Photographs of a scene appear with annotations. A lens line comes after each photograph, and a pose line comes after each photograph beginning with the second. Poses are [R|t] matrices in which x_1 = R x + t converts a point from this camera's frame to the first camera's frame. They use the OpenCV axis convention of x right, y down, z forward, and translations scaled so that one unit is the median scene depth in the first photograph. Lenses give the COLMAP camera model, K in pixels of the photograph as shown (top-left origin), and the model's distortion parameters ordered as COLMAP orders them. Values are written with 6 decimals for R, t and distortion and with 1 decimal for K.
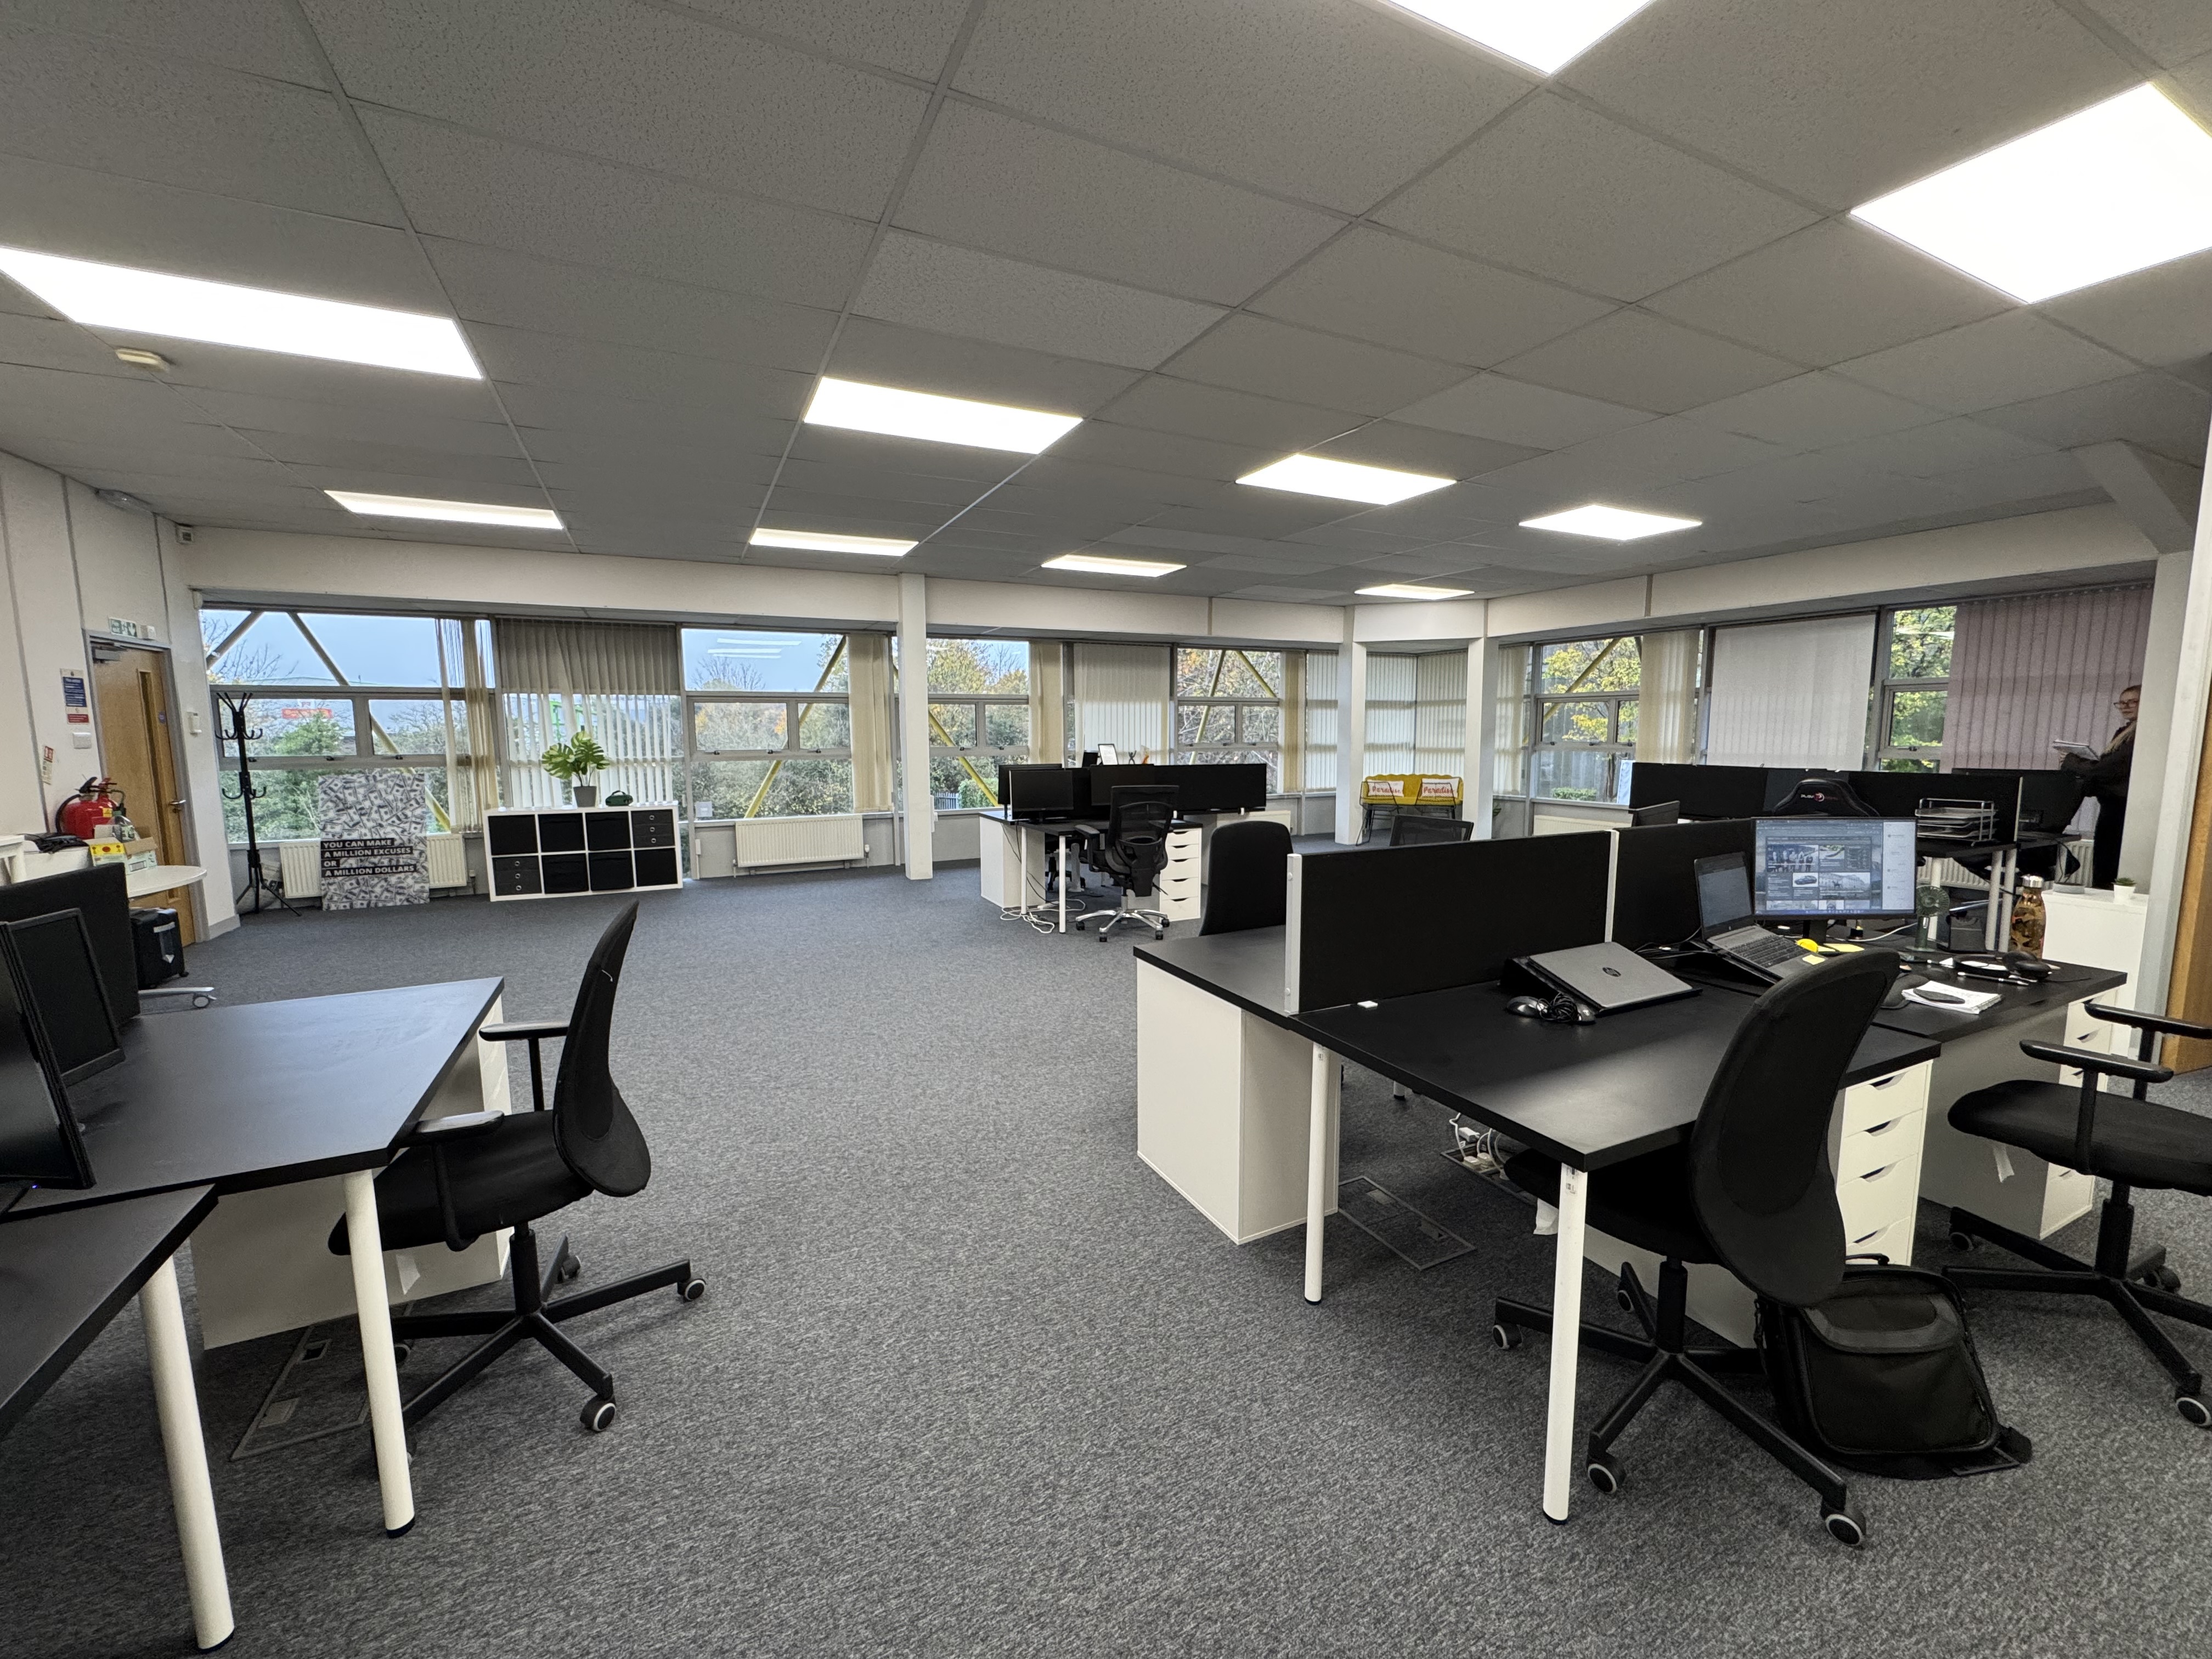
lens RADIAL K [[879.7, 0, 1106.0], [0, 879.7, 829.5], [0, 0, 1]] dist [-0.010089, -0.000074]
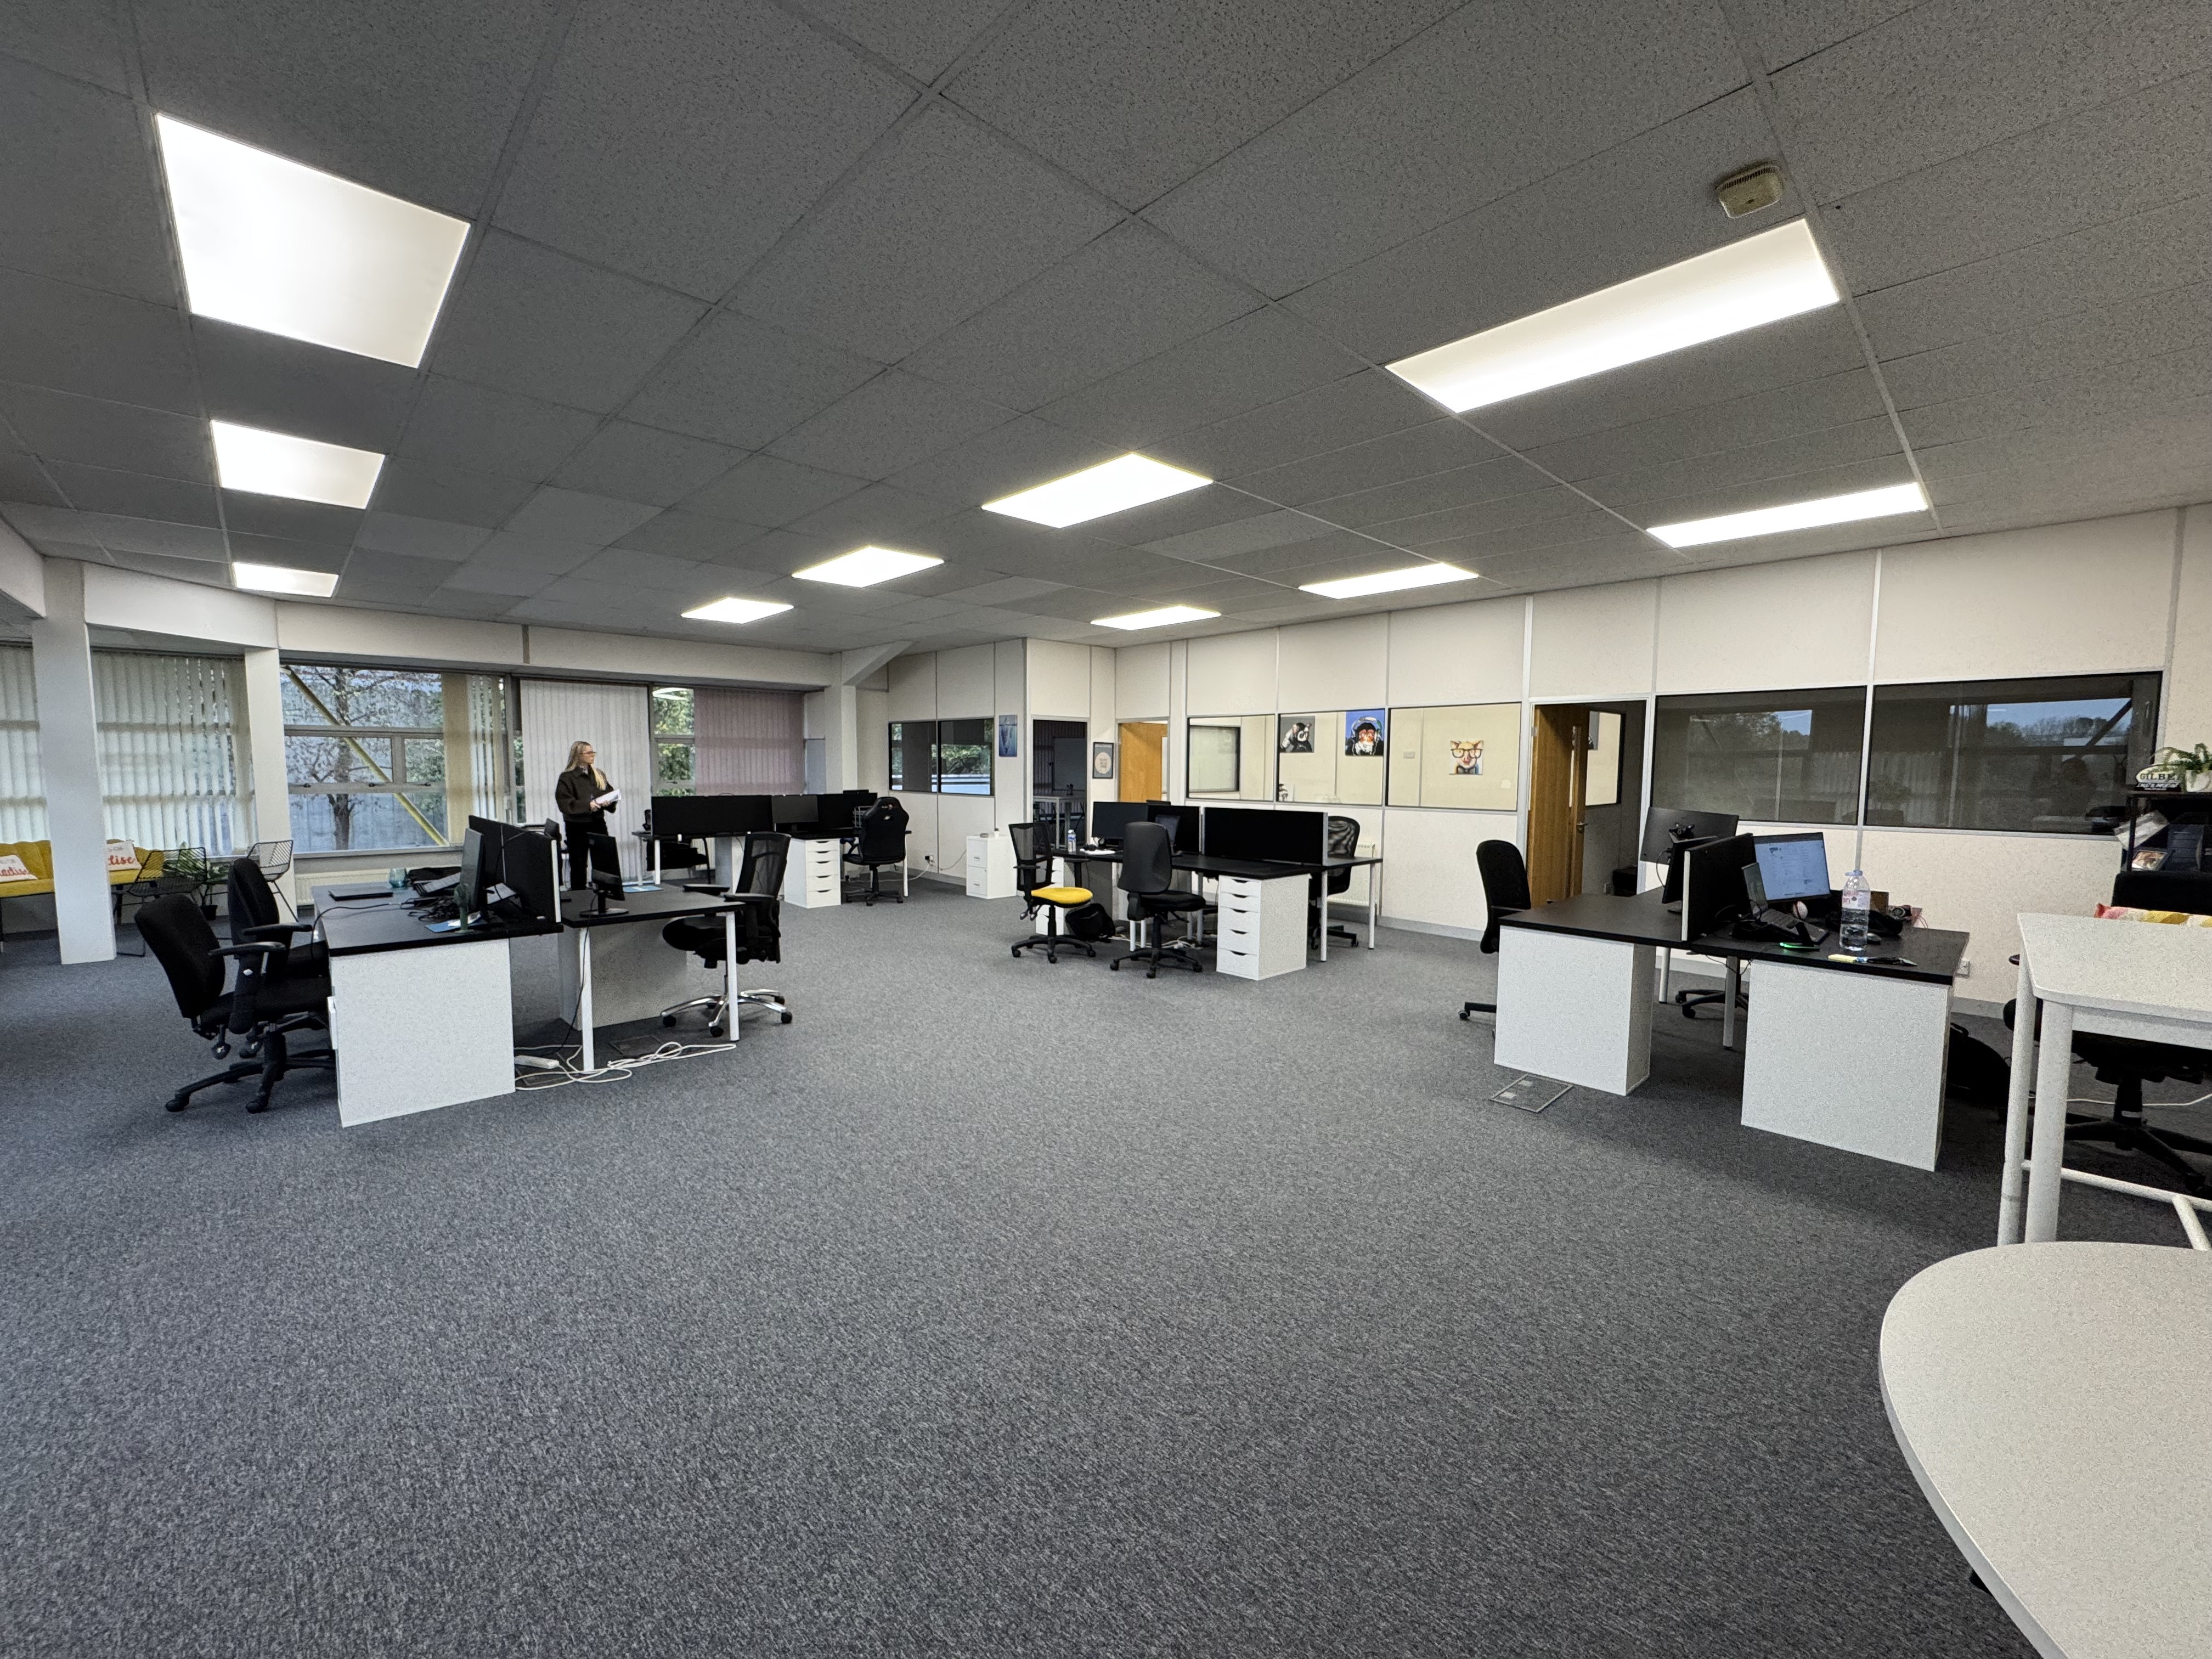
lens RADIAL K [[879.7, 0, 1106.0], [0, 879.7, 829.5], [0, 0, 1]] dist [-0.010089, -0.000074]
pose [[-0.297440, -0.065901, 0.952463, -0.649038], [0.107161, 0.989007, 0.101894, -0.077890], [-0.948708, 0.132374, -0.287108, 0.687594]]
